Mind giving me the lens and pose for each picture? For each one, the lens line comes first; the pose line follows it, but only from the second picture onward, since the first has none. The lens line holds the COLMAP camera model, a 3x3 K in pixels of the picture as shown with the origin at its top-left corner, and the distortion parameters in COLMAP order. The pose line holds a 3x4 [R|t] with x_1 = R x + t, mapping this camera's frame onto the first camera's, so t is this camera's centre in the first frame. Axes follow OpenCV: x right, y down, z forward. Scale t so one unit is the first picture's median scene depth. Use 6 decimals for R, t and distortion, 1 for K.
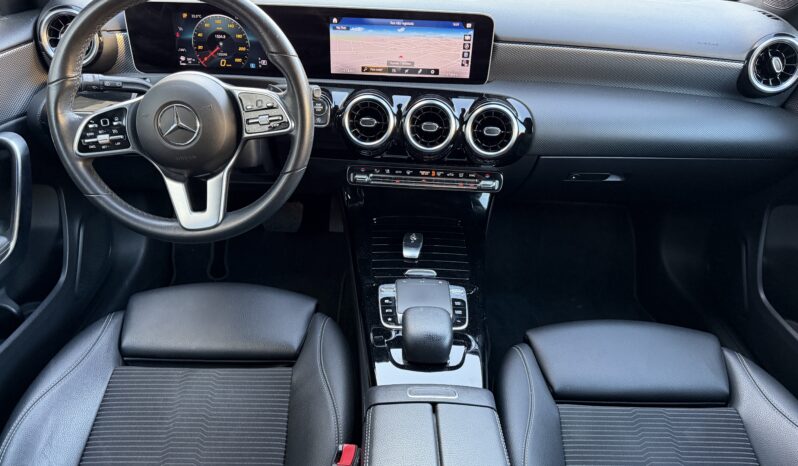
lens RADIAL K [[567.9, 0, 399.0], [0, 567.9, 233.0], [0, 0, 1]] dist [0.212485, -0.397633]
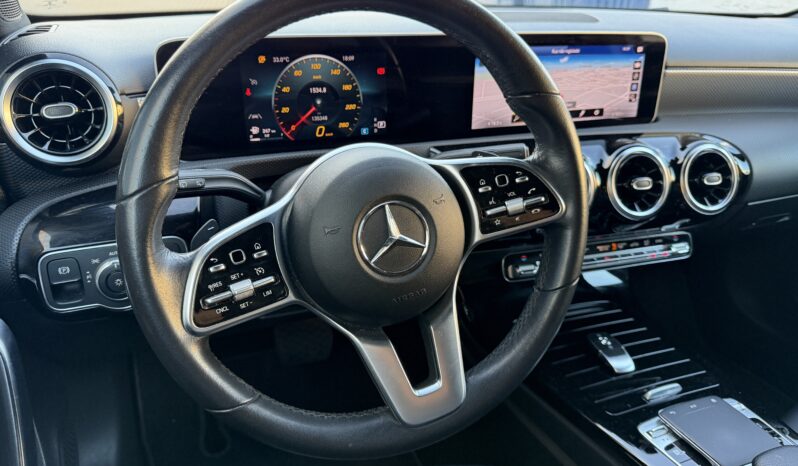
lens RADIAL K [[567.9, 0, 399.0], [0, 567.9, 233.0], [0, 0, 1]] dist [0.212485, -0.397633]
pose [[0.922619, -0.156802, 0.352402, -0.471387], [0.195404, 0.977731, -0.076541, -0.124380], [-0.332553, 0.139479, 0.932713, 0.420933]]
